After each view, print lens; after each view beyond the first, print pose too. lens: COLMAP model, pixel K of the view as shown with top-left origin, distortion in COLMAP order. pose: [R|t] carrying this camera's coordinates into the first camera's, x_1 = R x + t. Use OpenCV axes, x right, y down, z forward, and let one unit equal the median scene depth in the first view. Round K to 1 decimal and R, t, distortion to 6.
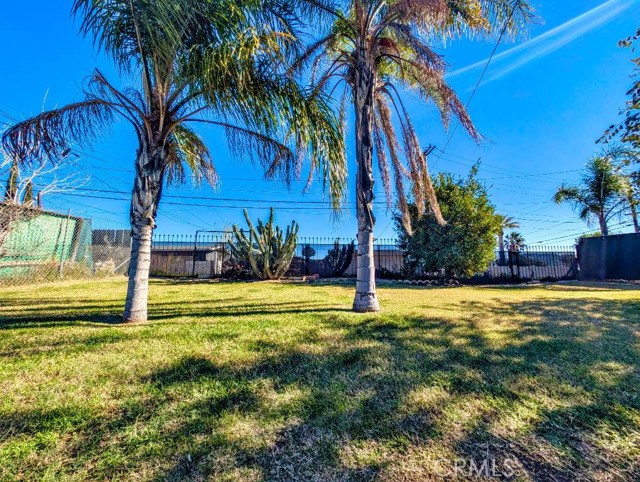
lens RADIAL K [[239.6, 0, 320.2], [0, 239.6, 239.3], [0, 0, 1]] dist [0.001155, -0.002771]
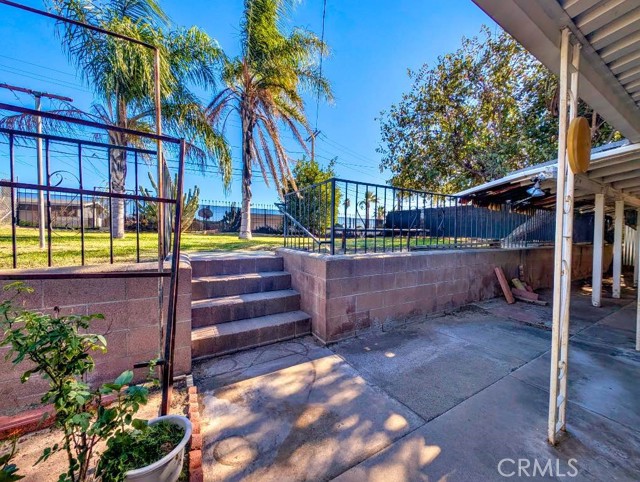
lens RADIAL K [[239.6, 0, 320.2], [0, 239.6, 239.3], [0, 0, 1]] dist [0.001155, -0.002771]
pose [[0.917198, 0.007082, 0.398370, -0.014120], [-0.063386, 0.989702, 0.128346, -0.005107], [-0.393358, -0.142969, 0.908201, -0.453041]]
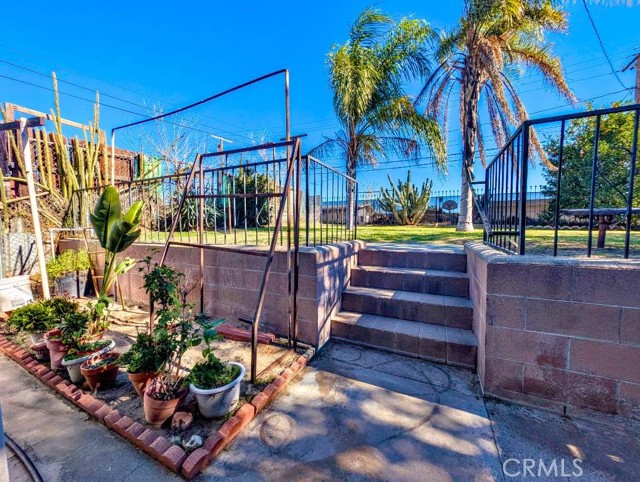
lens RADIAL K [[239.6, 0, 320.2], [0, 239.6, 239.3], [0, 0, 1]] dist [0.001155, -0.002771]
pose [[0.842281, 0.033277, -0.538010, 0.104496], [0.060749, 0.985874, 0.156084, 0.005626], [0.535604, -0.164150, 0.828362, -0.405225]]
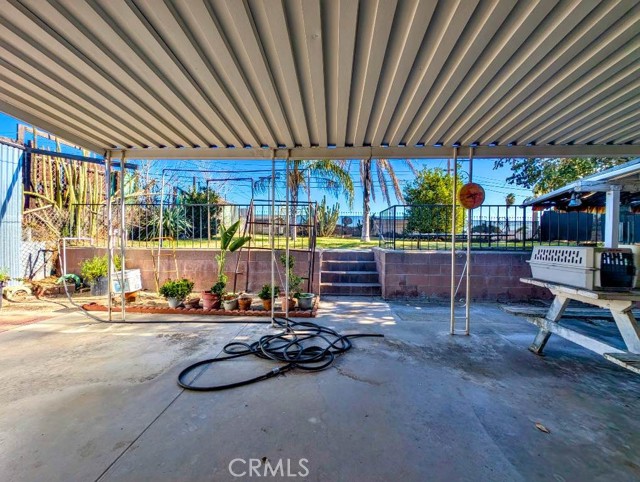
lens RADIAL K [[239.6, 0, 320.2], [0, 239.6, 239.3], [0, 0, 1]] dist [0.001155, -0.002771]
pose [[0.986238, 0.019782, -0.164141, 0.057326], [0.001489, 0.991713, 0.128468, -0.040490], [0.165322, -0.126944, 0.978036, -0.740818]]
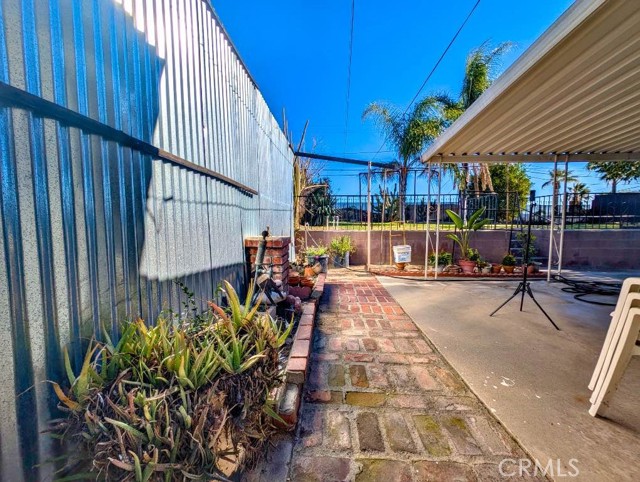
lens RADIAL K [[239.6, 0, 320.2], [0, 239.6, 239.3], [0, 0, 1]] dist [0.001155, -0.002771]
pose [[0.987894, 0.008631, -0.154887, -0.477774], [0.020289, 0.982686, 0.184165, -0.058521], [0.153795, -0.185078, 0.970615, -0.971704]]
